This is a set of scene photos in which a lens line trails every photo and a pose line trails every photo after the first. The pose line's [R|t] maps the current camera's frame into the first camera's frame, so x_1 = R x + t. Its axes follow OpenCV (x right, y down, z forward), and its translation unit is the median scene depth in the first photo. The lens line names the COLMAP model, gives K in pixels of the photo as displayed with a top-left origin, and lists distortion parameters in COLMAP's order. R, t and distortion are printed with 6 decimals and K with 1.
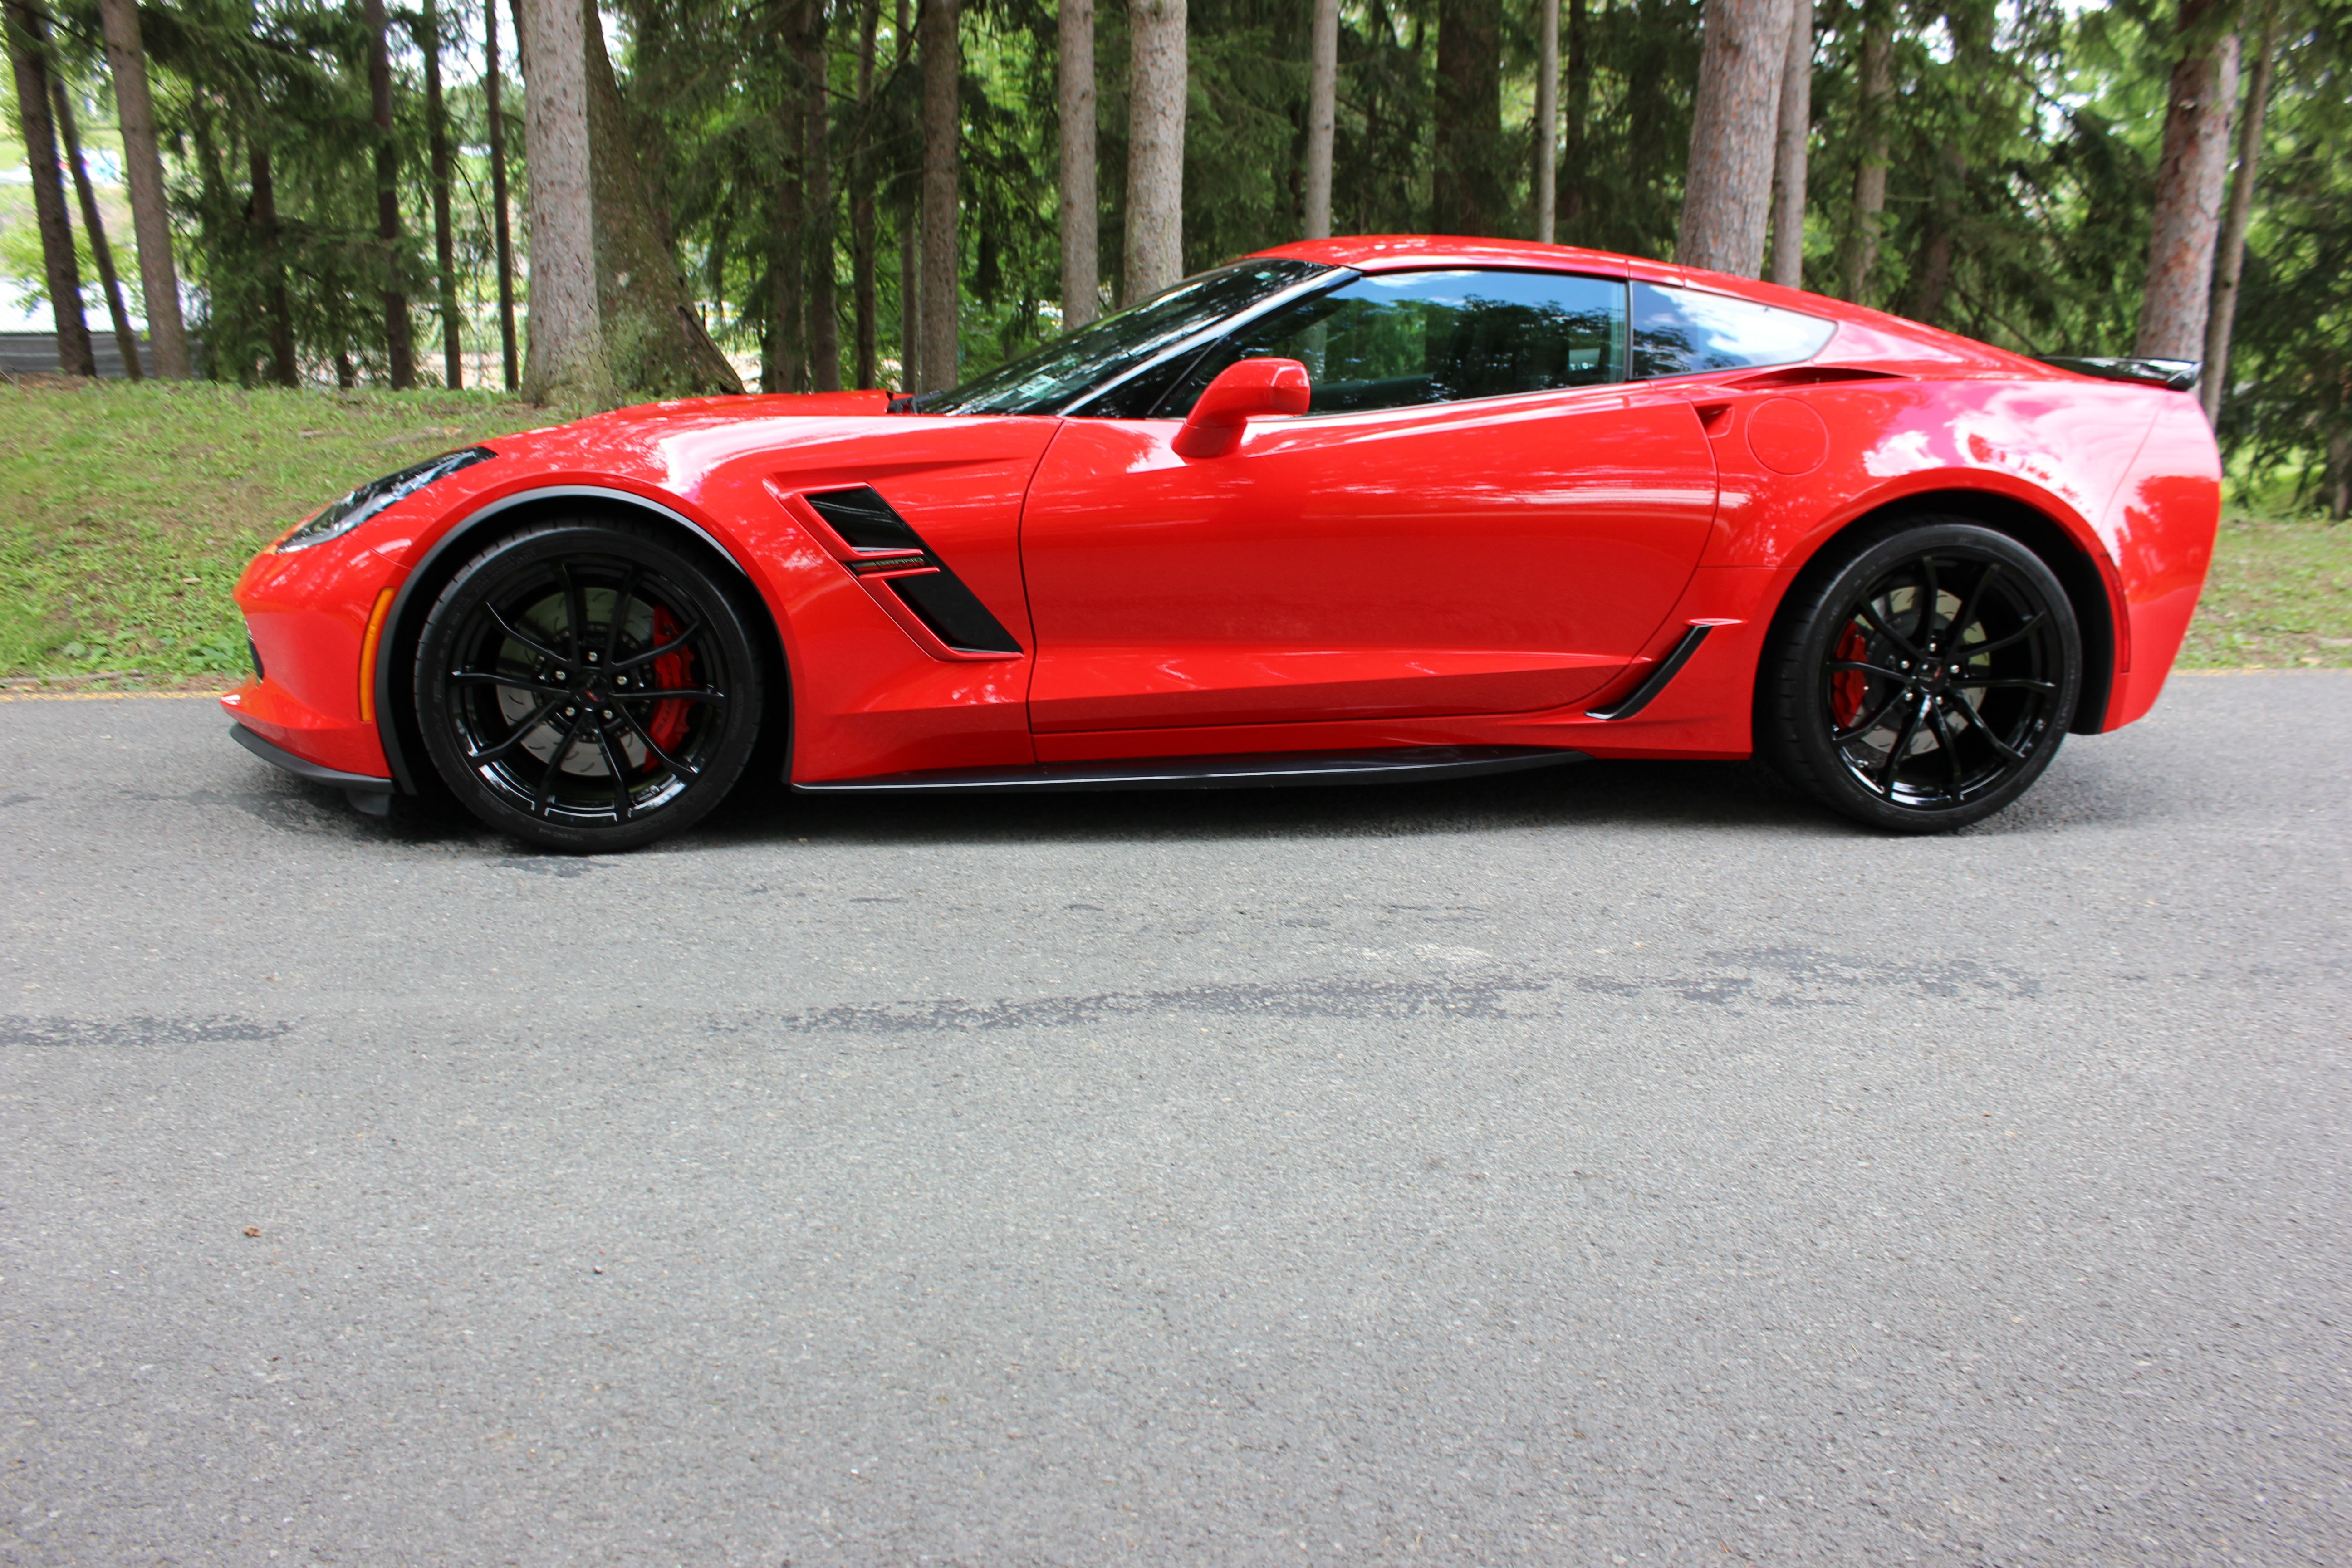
lens RADIAL K [[1921.3, 0, 1176.0], [0, 1921.3, 784.0], [0, 0, 1]] dist [-0.165630, 0.140973]
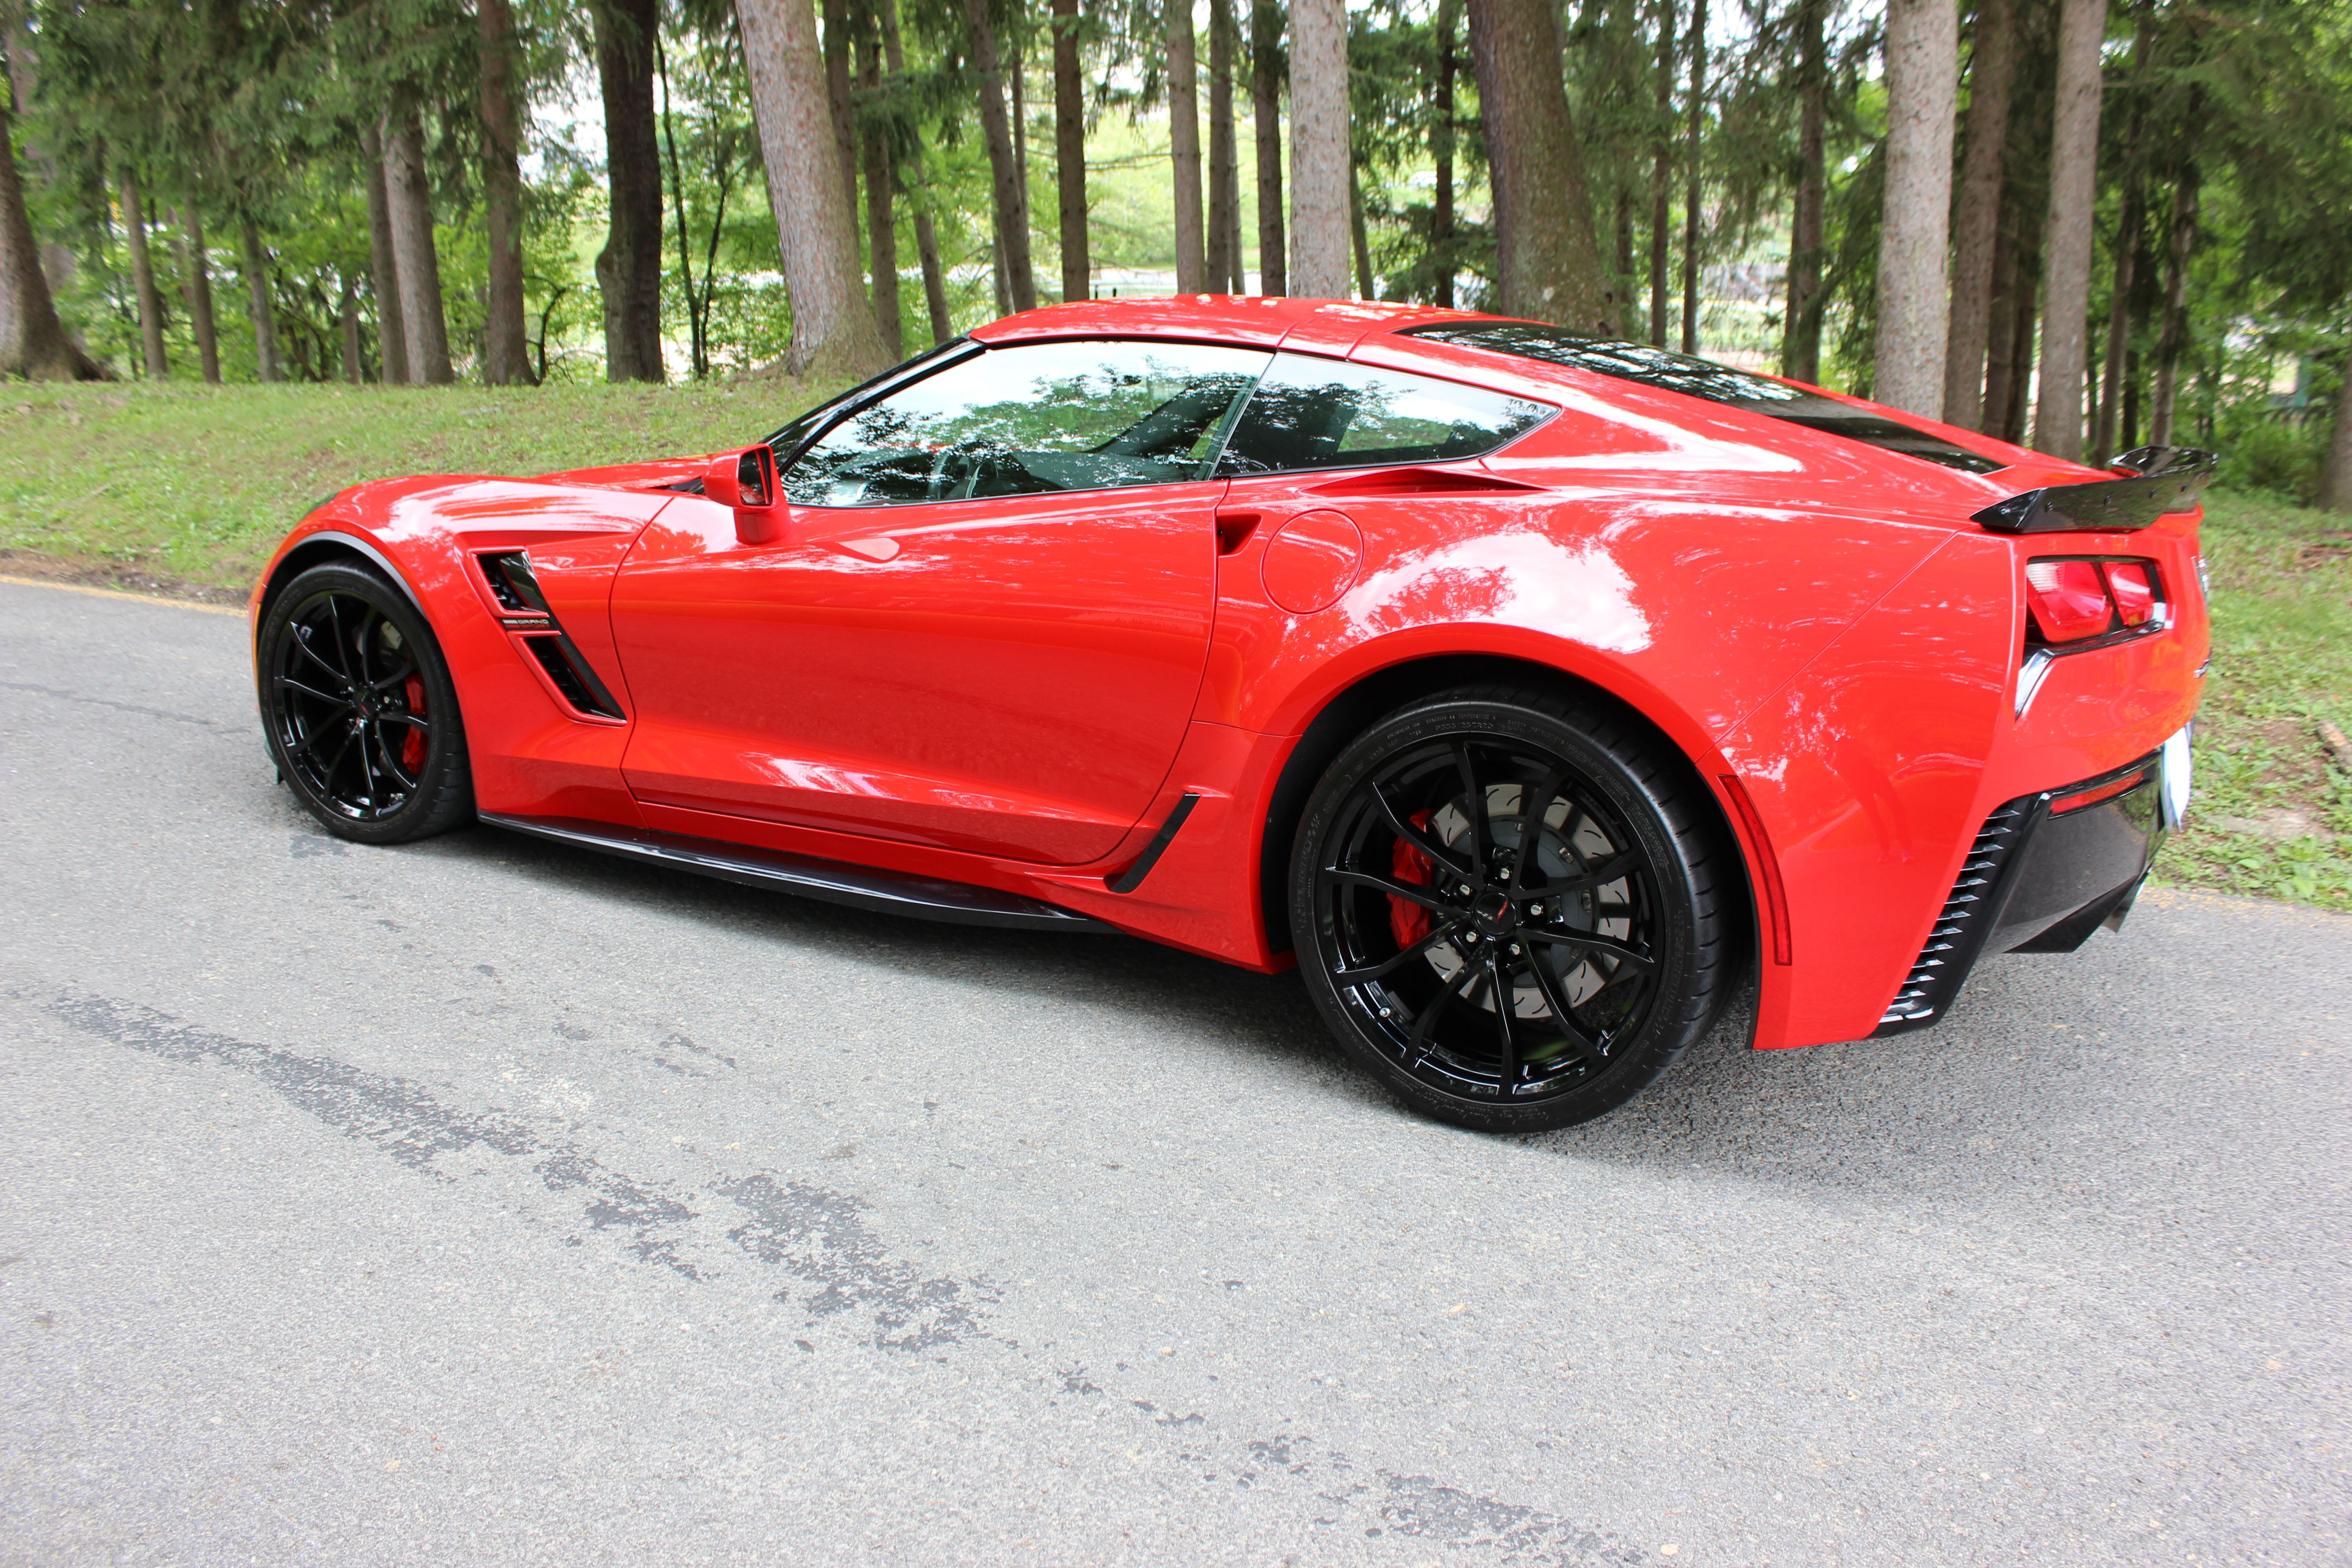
lens RADIAL K [[1921.3, 0, 1176.0], [0, 1921.3, 784.0], [0, 0, 1]] dist [-0.165630, 0.140973]
pose [[0.780561, 0.147179, -0.607506, 0.796327], [-0.146620, 0.987880, 0.050945, -0.133858], [0.607641, 0.049307, 0.792680, 0.383424]]
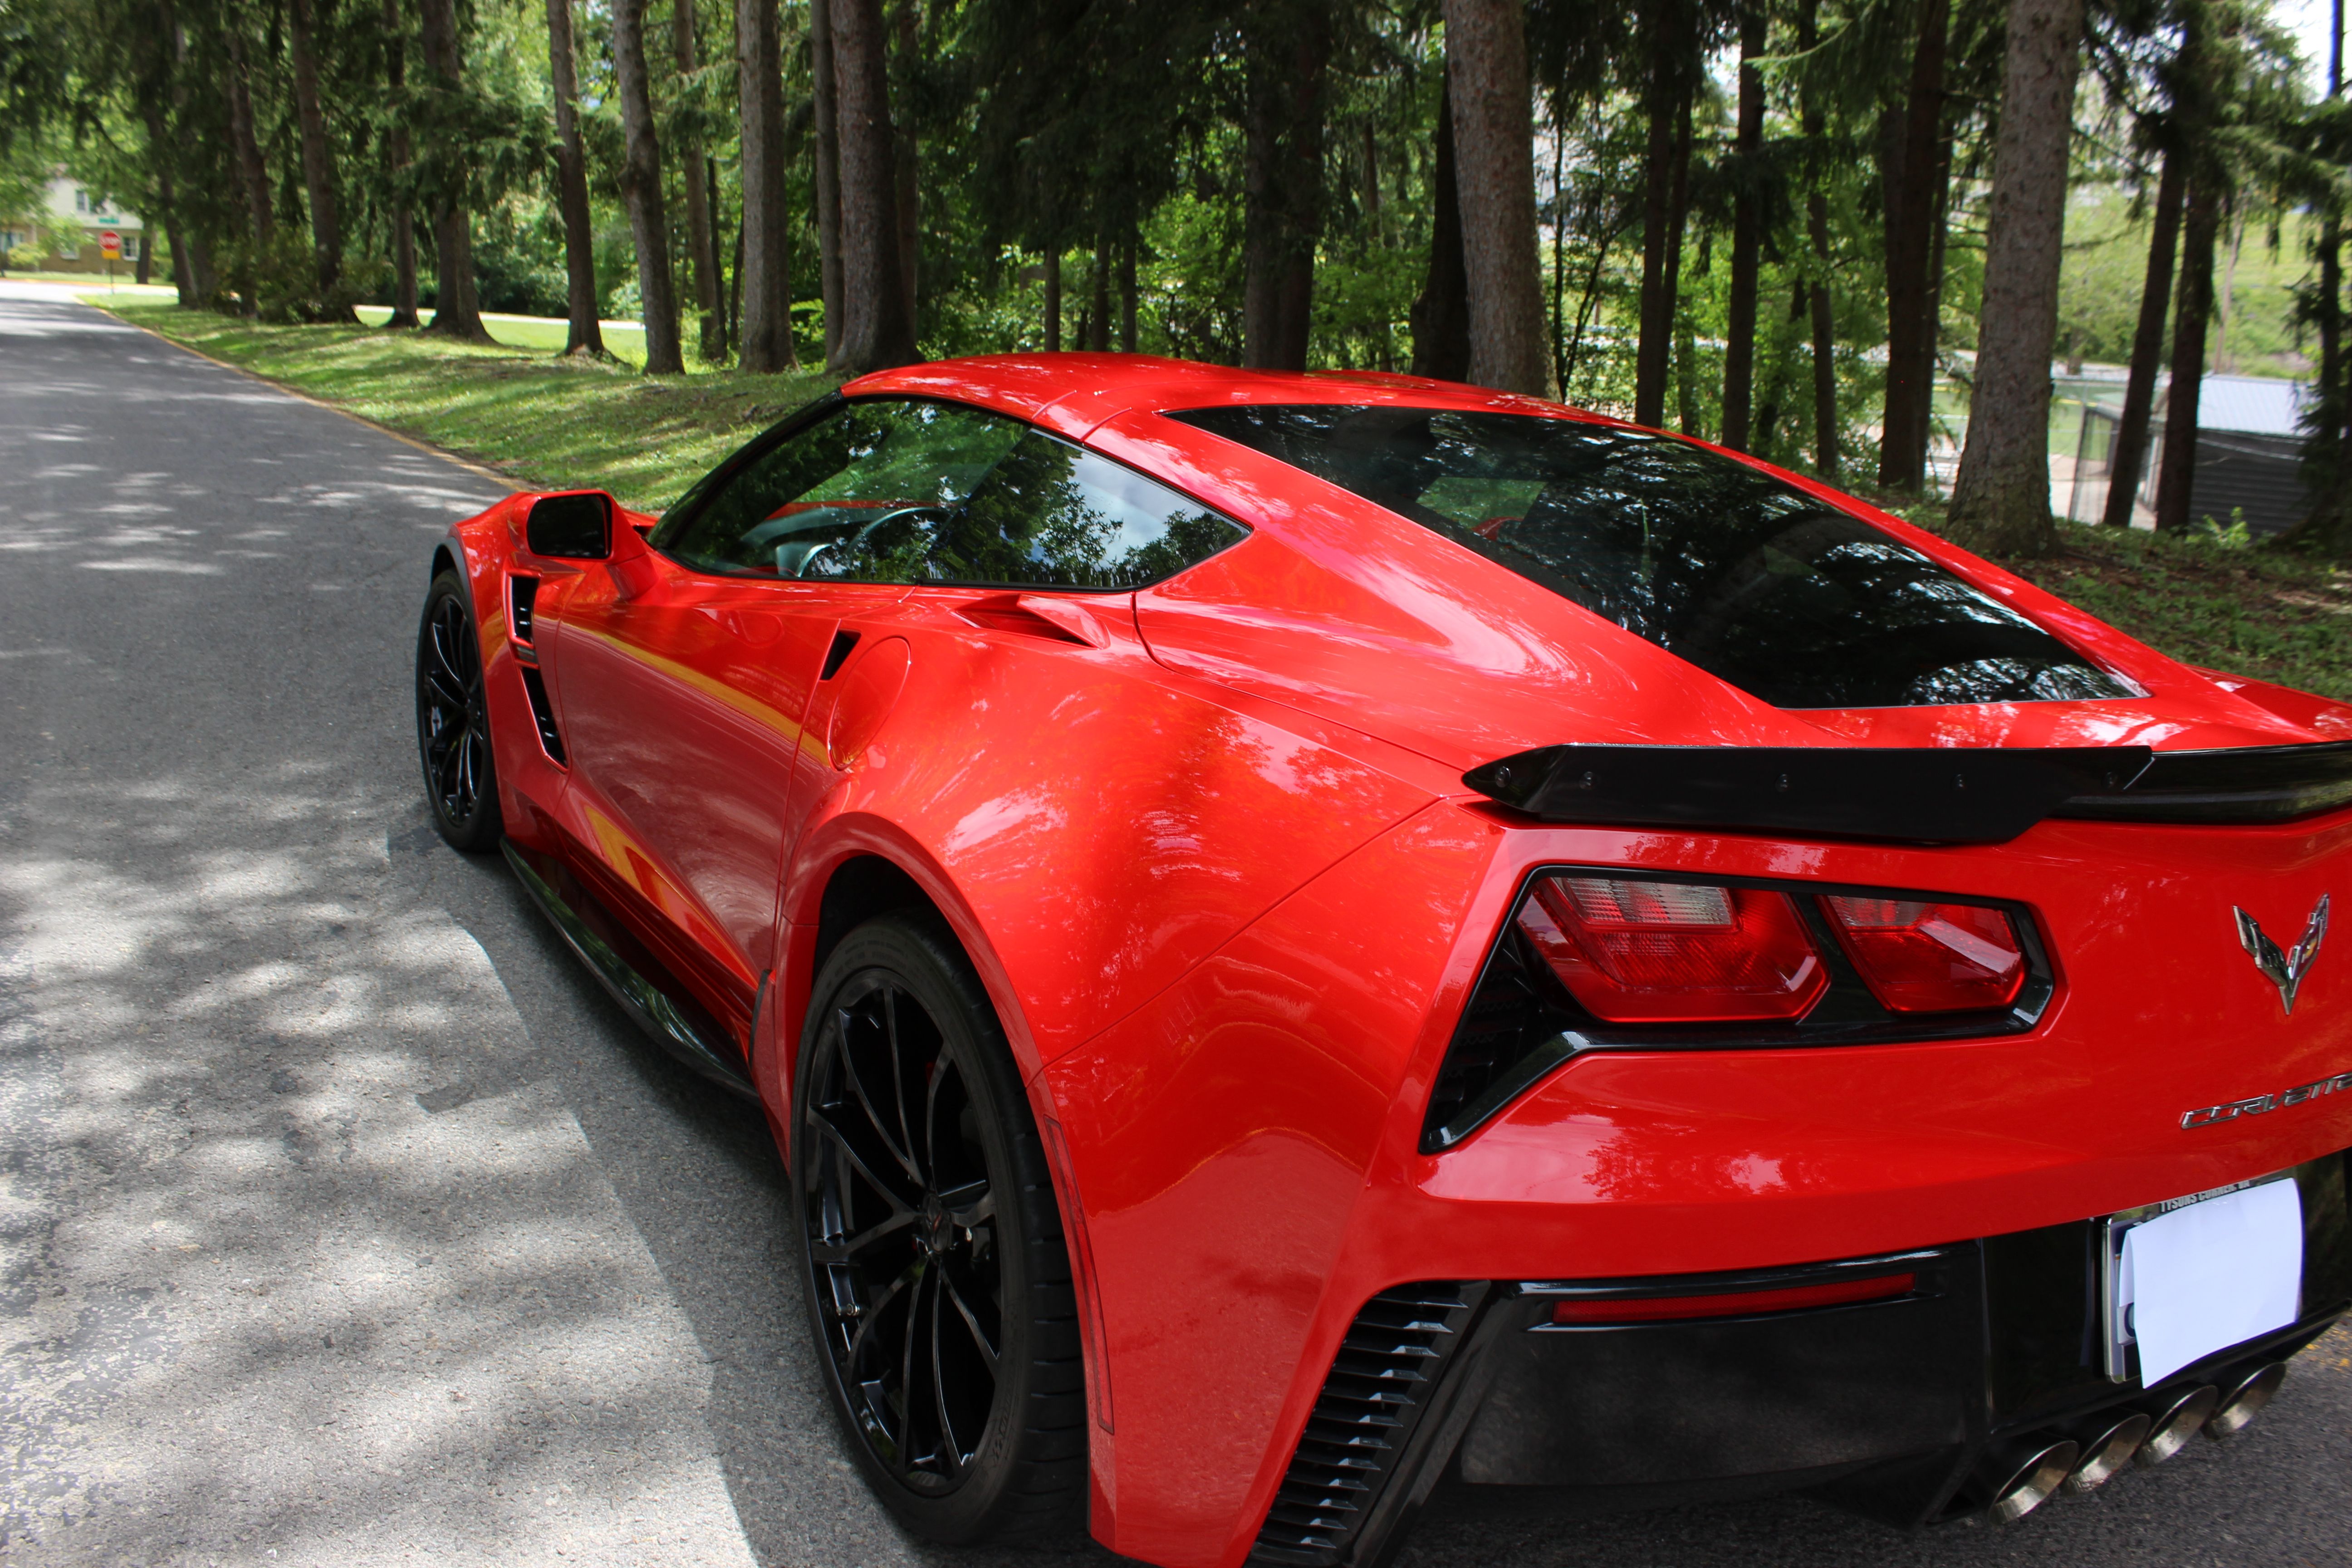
lens RADIAL K [[1926.0, 0, 1169.6], [0, 1926.0, 787.9], [0, 0, 1]] dist [-0.180065, 0.164959]
pose [[0.396729, 0.226954, -0.889437, 0.922193], [-0.273571, 0.954154, 0.121443, -0.266880], [0.876222, 0.195144, 0.440629, 0.868350]]
